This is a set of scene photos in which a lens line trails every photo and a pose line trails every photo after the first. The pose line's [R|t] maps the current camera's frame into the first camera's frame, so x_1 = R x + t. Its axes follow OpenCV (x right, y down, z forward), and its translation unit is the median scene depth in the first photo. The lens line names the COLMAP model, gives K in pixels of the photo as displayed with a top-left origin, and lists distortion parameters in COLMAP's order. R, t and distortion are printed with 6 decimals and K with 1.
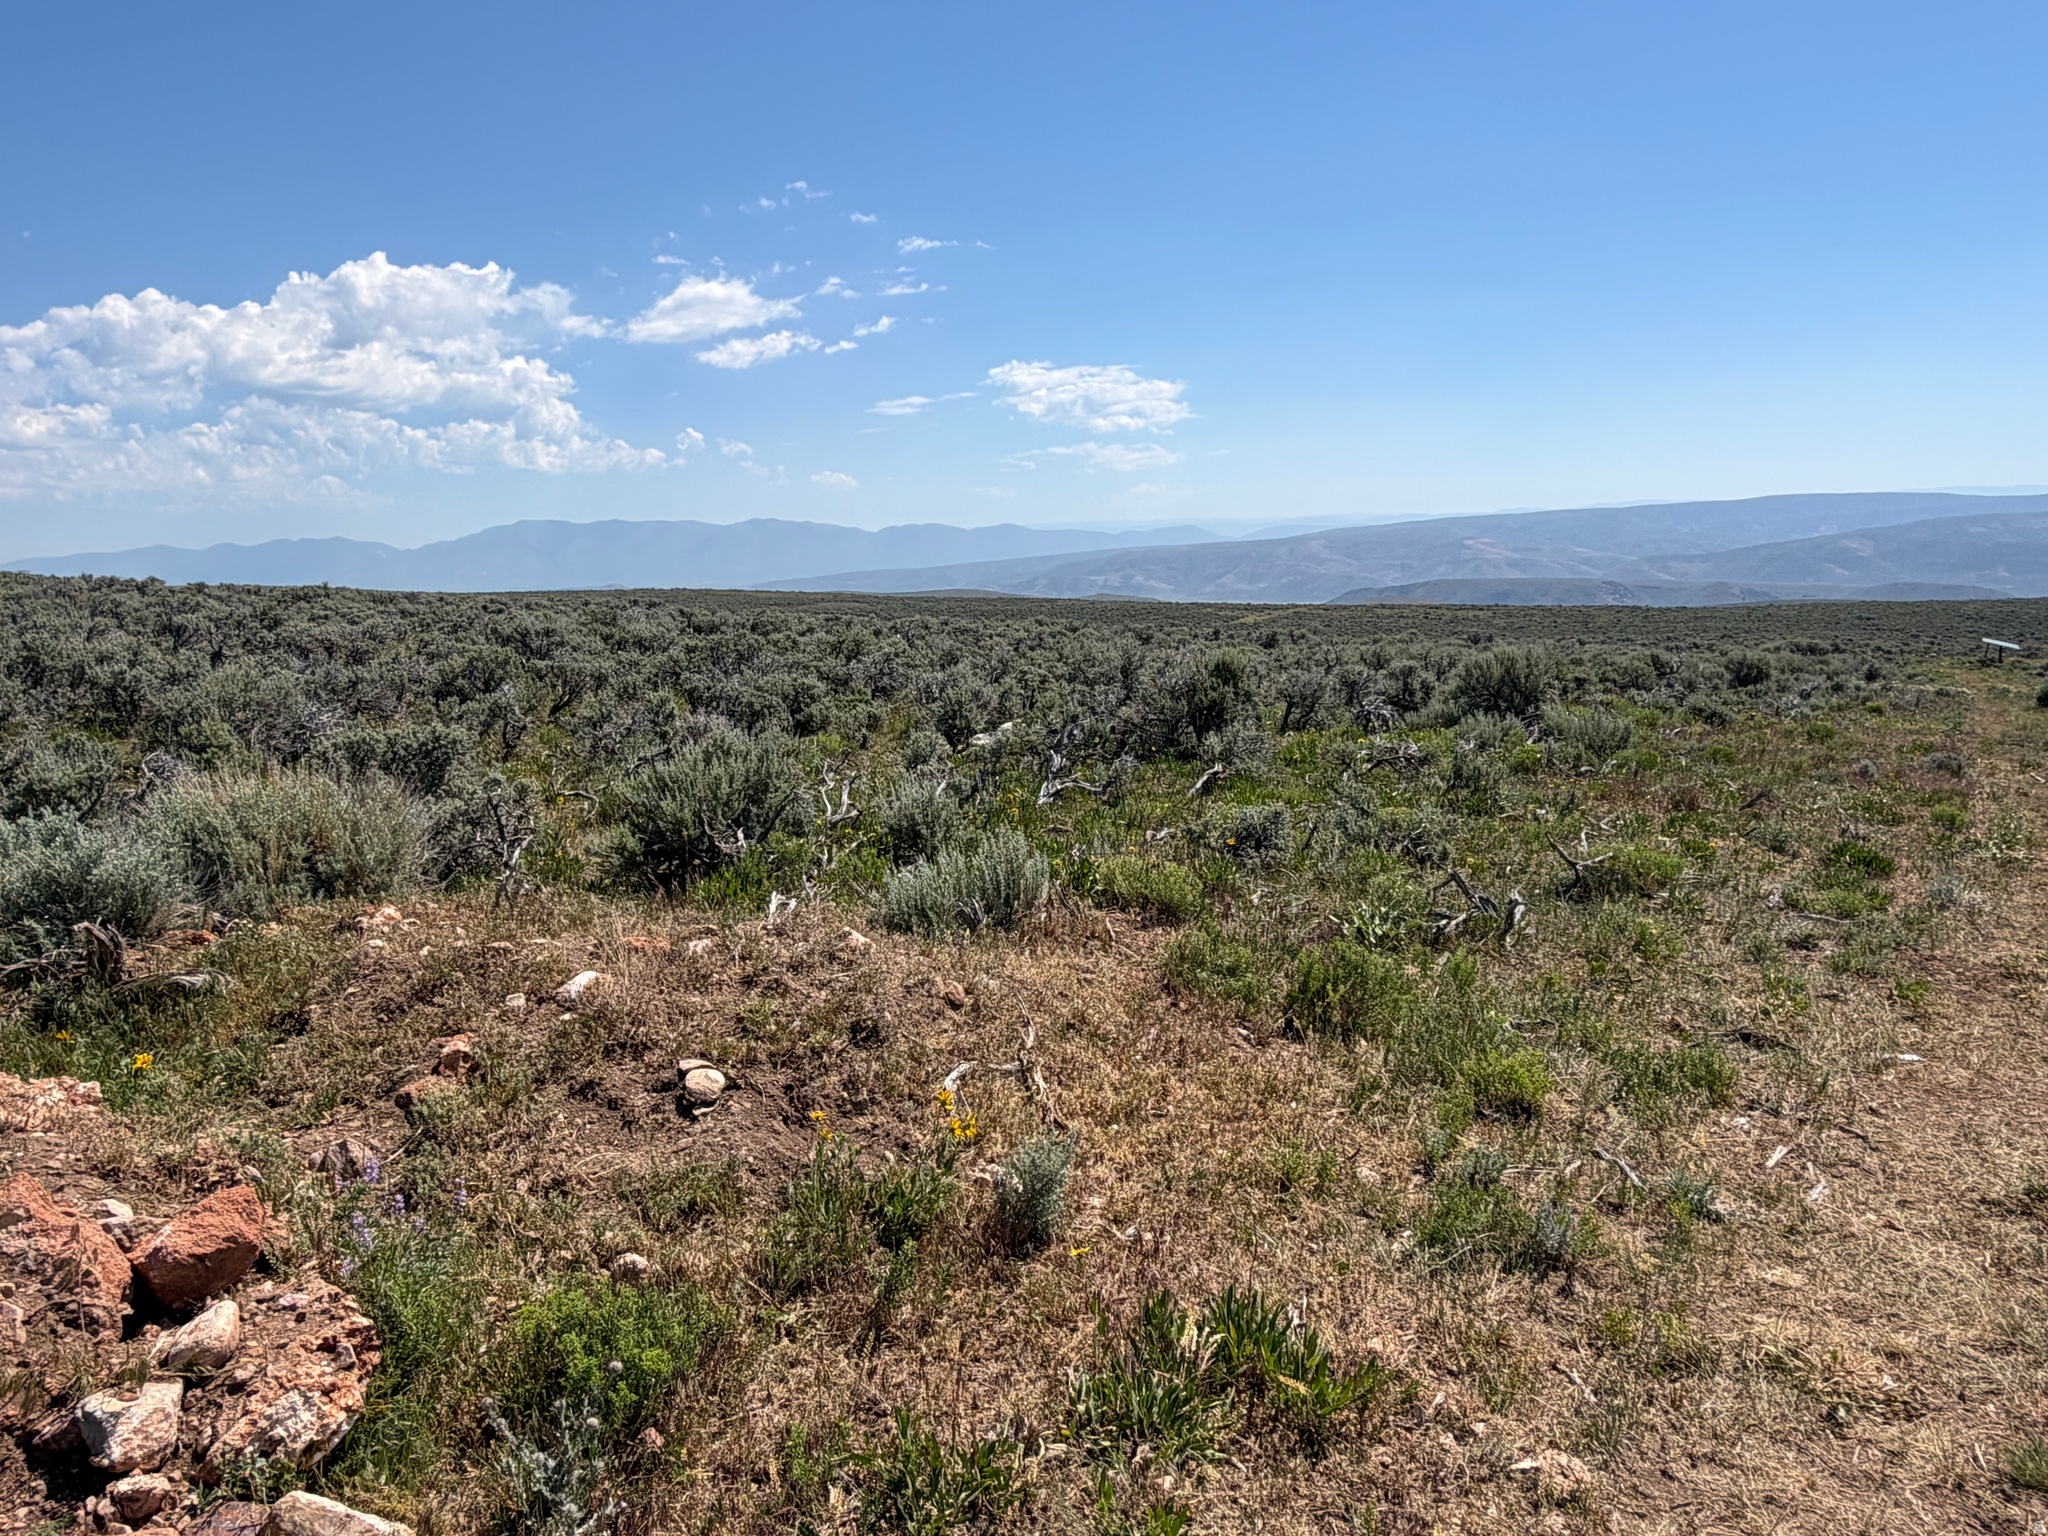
lens RADIAL K [[1448.2, 0, 1043.3], [0, 1448.2, 777.1], [0, 0, 1]] dist [0.025152, -0.010743]
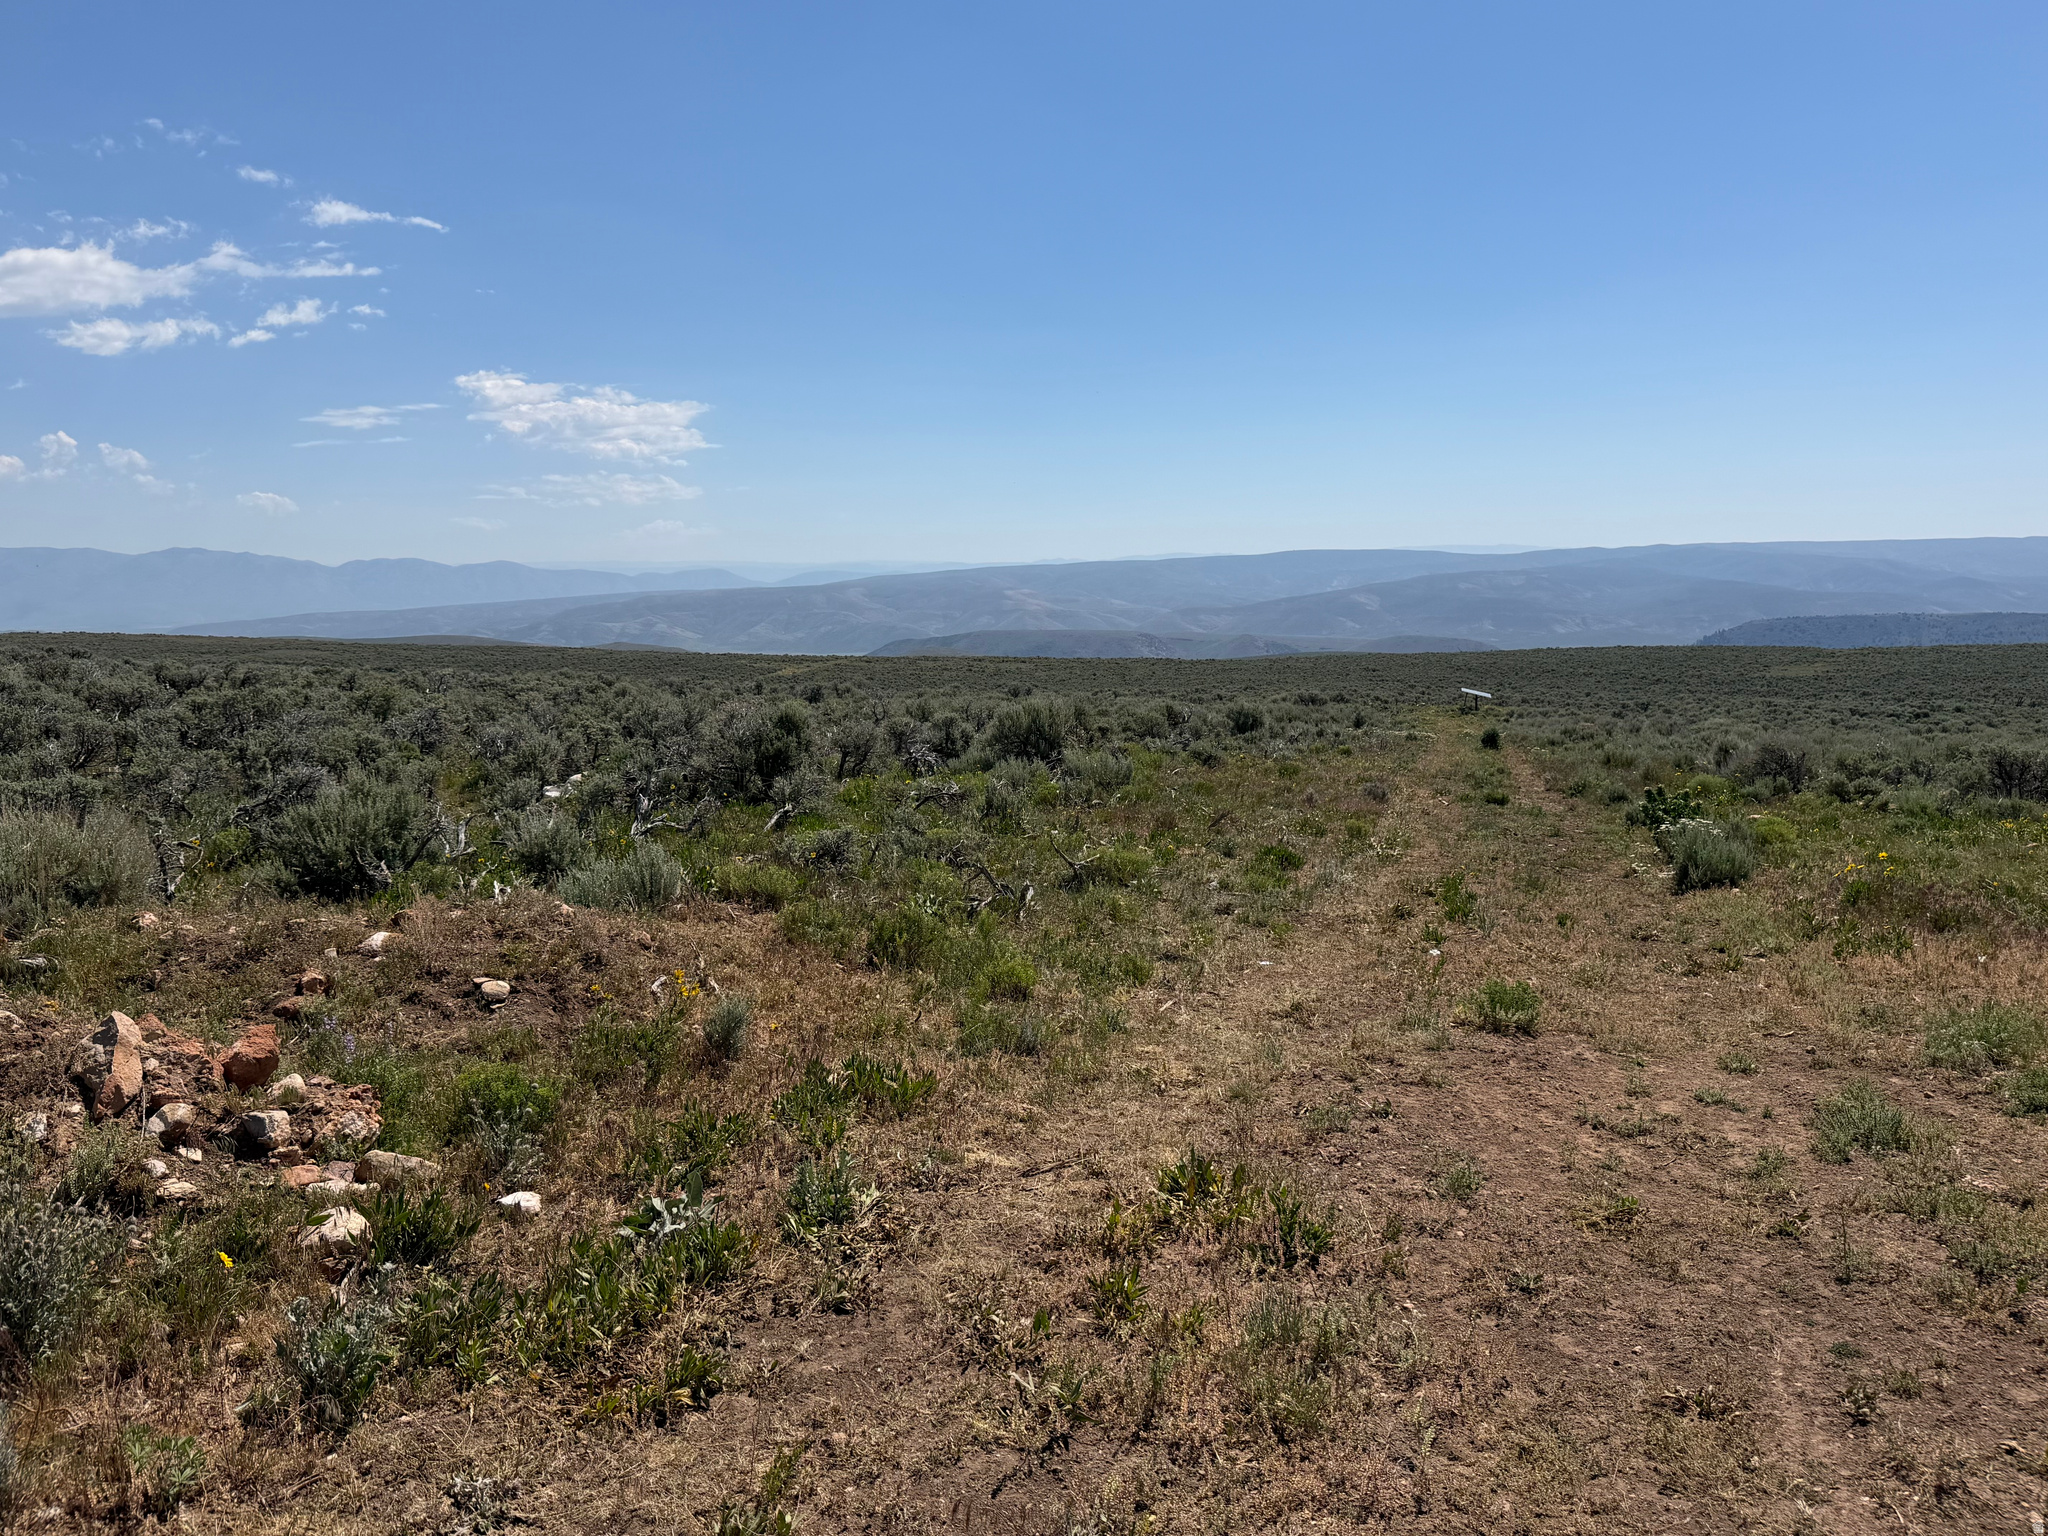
lens RADIAL K [[1581.6, 0, 1008.5], [0, 1581.6, 852.6], [0, 0, 1]] dist [0.056895, -0.027958]
pose [[0.960995, -0.034026, 0.274463, -0.050856], [0.032494, 0.999421, 0.010128, 0.020614], [-0.274649, -0.000814, 0.961544, -0.221224]]
